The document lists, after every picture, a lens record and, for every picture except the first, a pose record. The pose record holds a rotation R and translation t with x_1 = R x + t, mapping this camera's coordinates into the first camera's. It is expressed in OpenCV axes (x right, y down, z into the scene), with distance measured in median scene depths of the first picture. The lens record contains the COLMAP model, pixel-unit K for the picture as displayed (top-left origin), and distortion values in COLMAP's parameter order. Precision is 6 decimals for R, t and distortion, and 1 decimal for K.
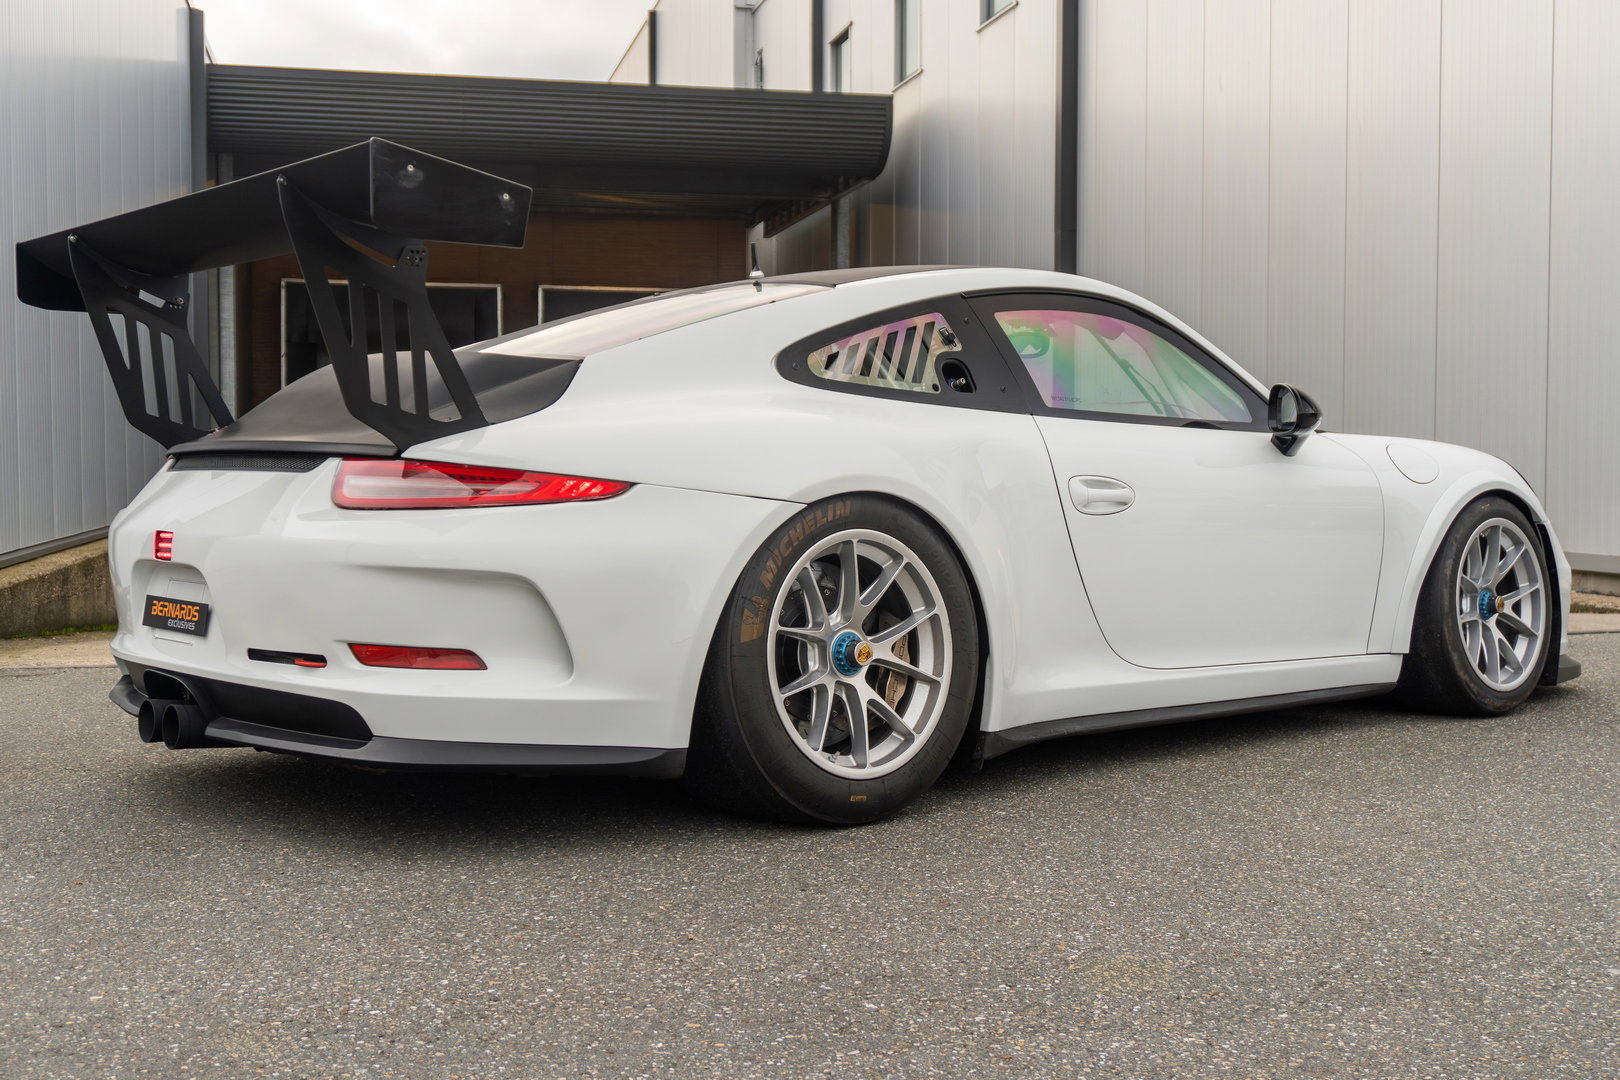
lens RADIAL K [[1806.3, 0, 810.0], [0, 1806.3, 540.0], [0, 0, 1]] dist [-0.020715, 0.015251]
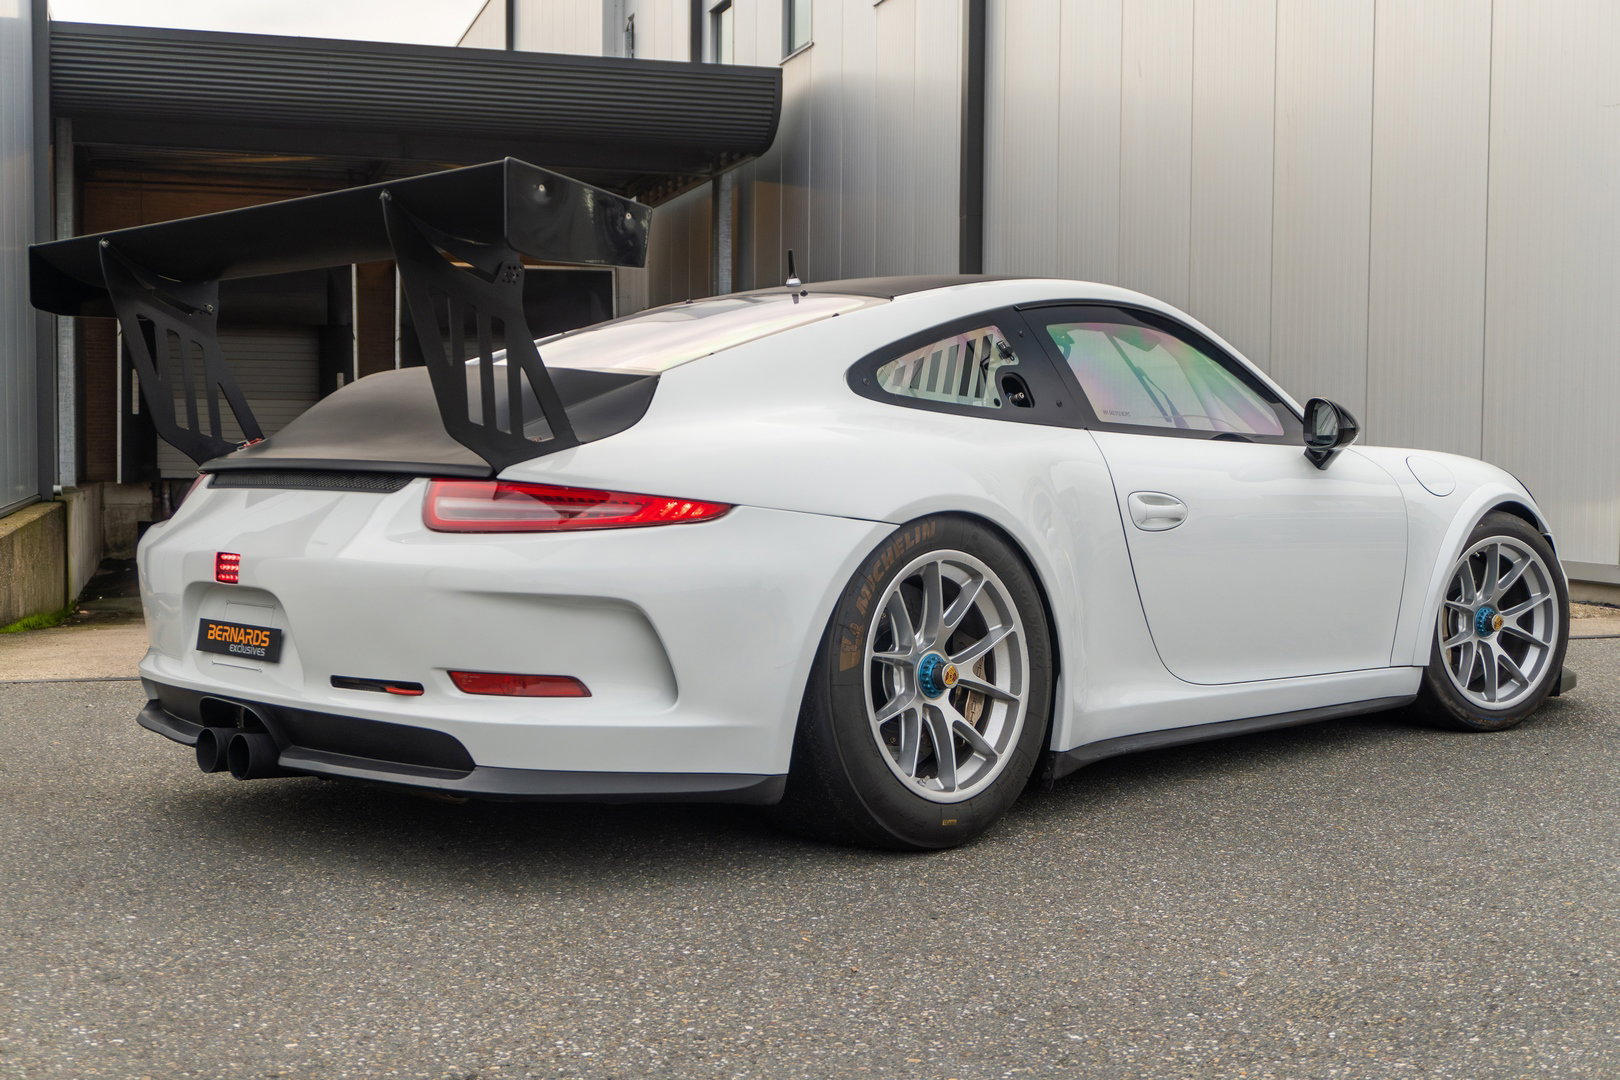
lens RADIAL K [[1897.7, 0, 810.0], [0, 1897.7, 540.0], [0, 0, 1]] dist [0.005056, -0.027158]
pose [[0.996885, 0.000921, 0.078865, -0.126592], [-0.001355, 0.999984, 0.005453, -0.017299], [-0.078858, -0.005543, 0.996870, -0.033049]]
